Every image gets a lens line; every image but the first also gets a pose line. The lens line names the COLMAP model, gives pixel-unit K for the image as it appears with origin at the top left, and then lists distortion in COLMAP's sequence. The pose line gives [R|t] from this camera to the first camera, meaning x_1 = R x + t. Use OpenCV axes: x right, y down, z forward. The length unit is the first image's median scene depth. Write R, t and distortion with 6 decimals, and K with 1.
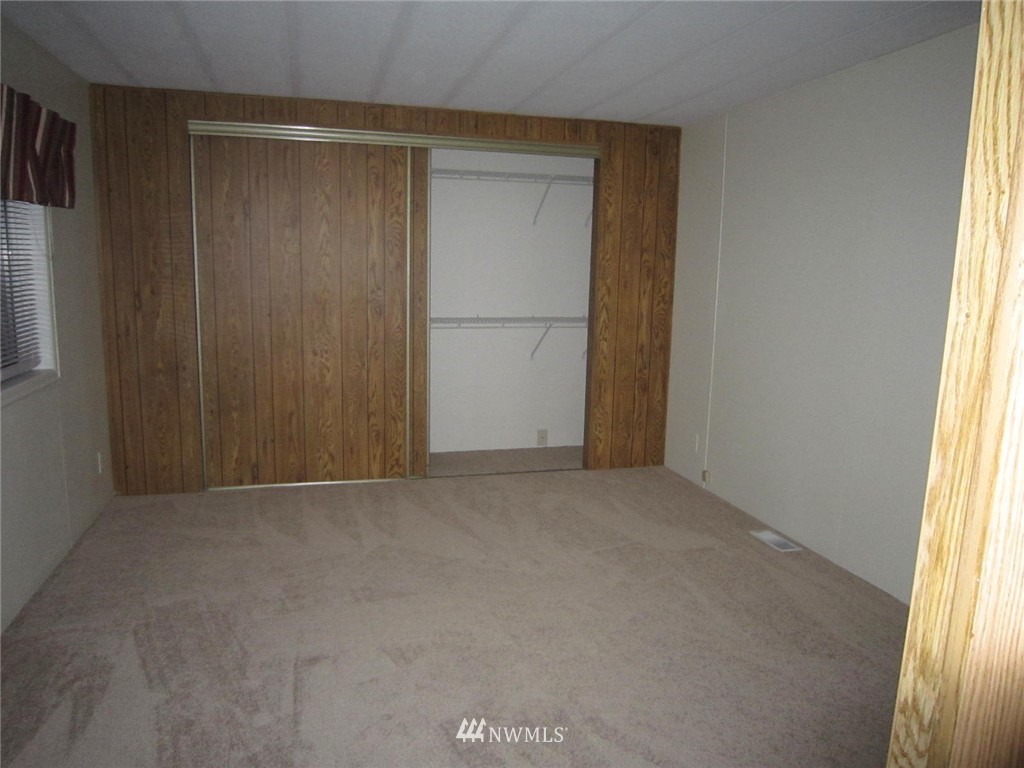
lens RADIAL K [[731.0, 0, 512.0], [0, 731.0, 384.0], [0, 0, 1]] dist [-0.072545, 0.037553]
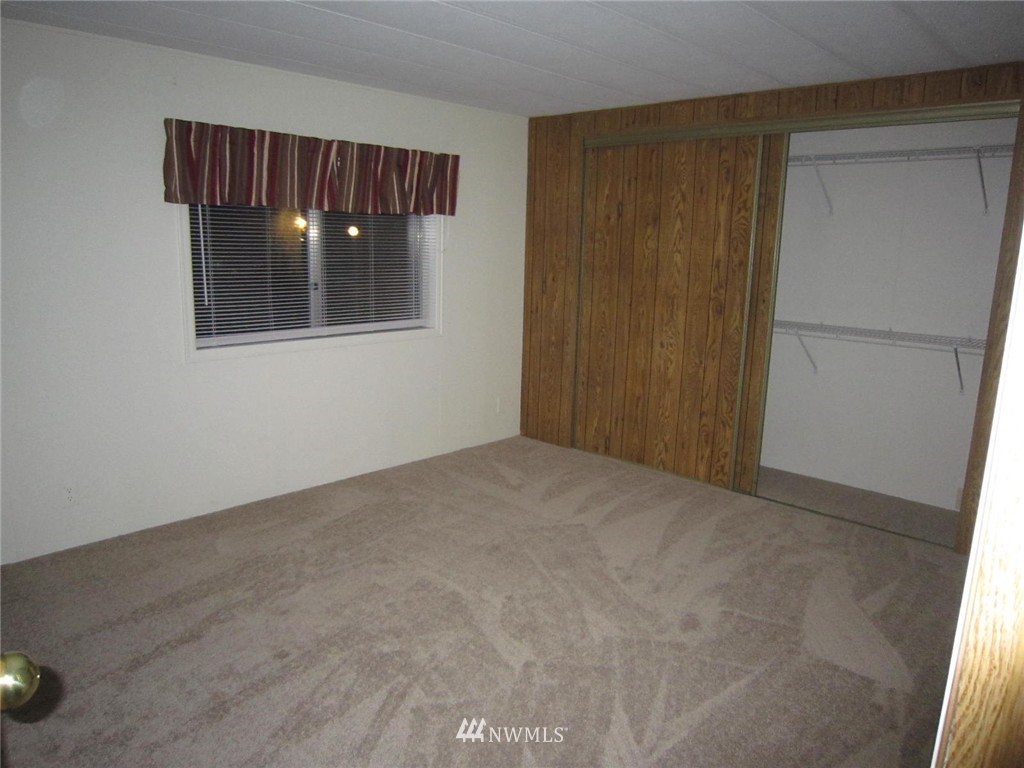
lens RADIAL K [[731.0, 0, 512.0], [0, 731.0, 384.0], [0, 0, 1]] dist [-0.072545, 0.037553]
pose [[0.507664, 0.156941, -0.847140, 0.515446], [-0.150817, 0.984274, 0.091967, -0.051019], [0.848252, 0.081075, 0.523350, 0.271258]]
